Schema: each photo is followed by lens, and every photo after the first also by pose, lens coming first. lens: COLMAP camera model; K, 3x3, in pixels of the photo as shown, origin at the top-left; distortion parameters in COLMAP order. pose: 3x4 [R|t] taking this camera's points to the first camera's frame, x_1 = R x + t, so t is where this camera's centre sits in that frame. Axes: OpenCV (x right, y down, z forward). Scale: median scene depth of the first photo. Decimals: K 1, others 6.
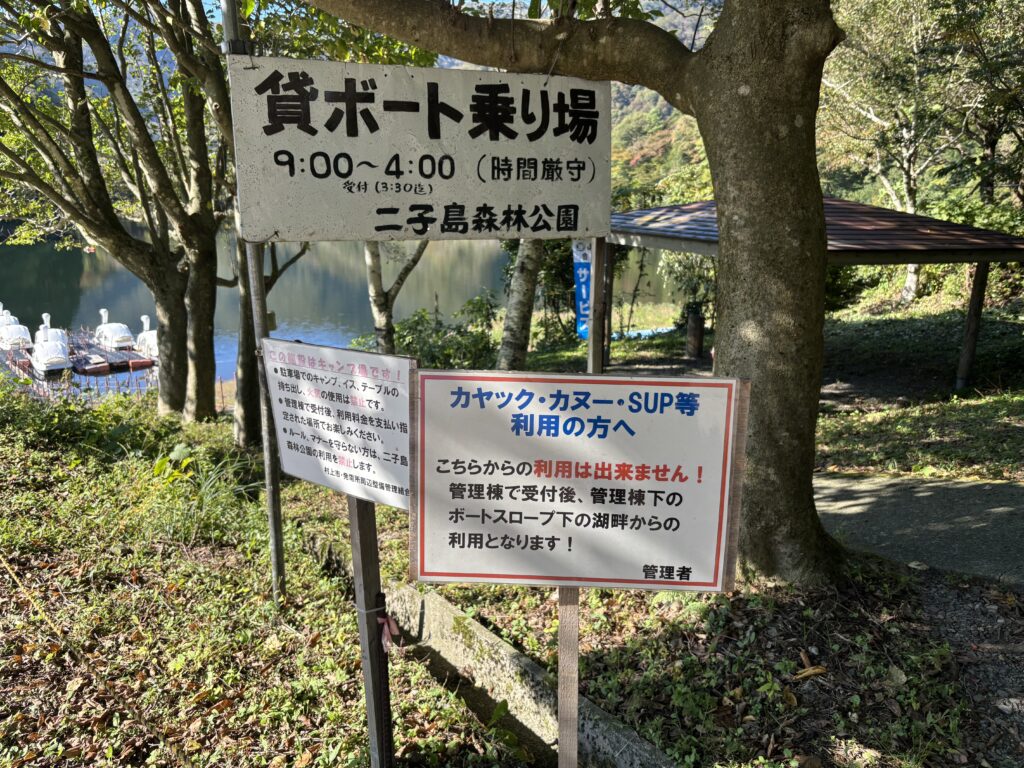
lens RADIAL K [[768.4, 0, 510.7], [0, 768.4, 385.4], [0, 0, 1]] dist [0.014618, 0.000297]
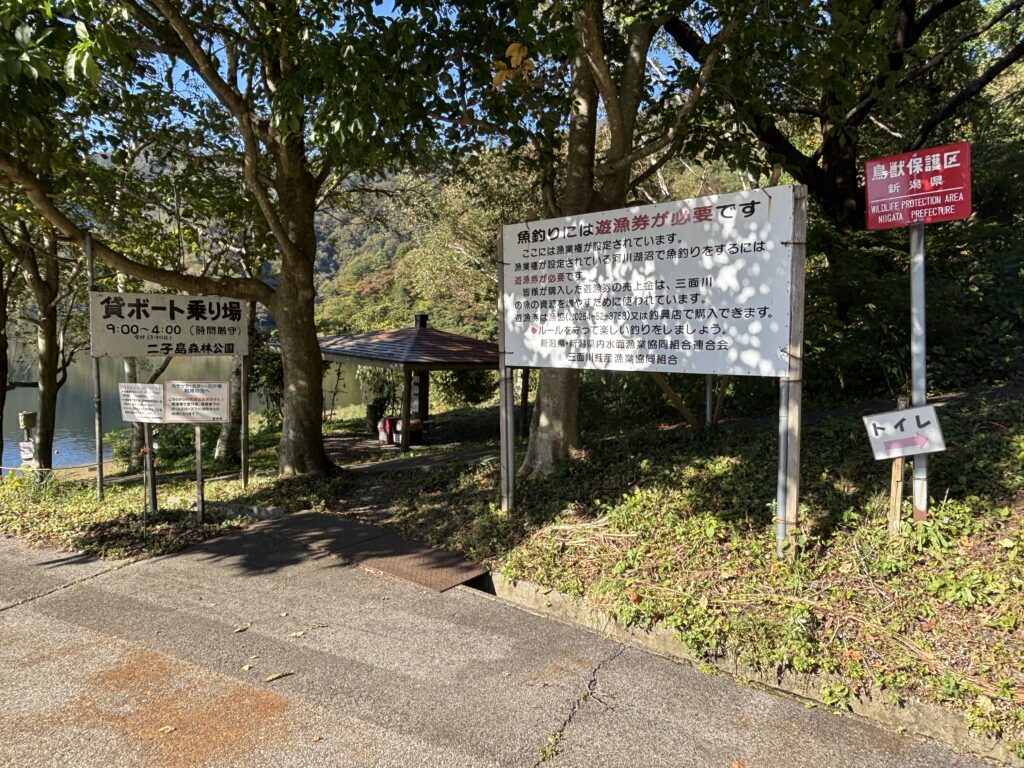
lens RADIAL K [[648.0, 0, 515.5], [0, 648.0, 383.3], [0, 0, 1]] dist [-0.005600, -0.004699]
pose [[0.929592, -0.009916, 0.368458, 0.178896], [0.062613, 0.989358, -0.131343, 0.270785], [-0.363234, 0.145166, 0.920319, -1.471762]]
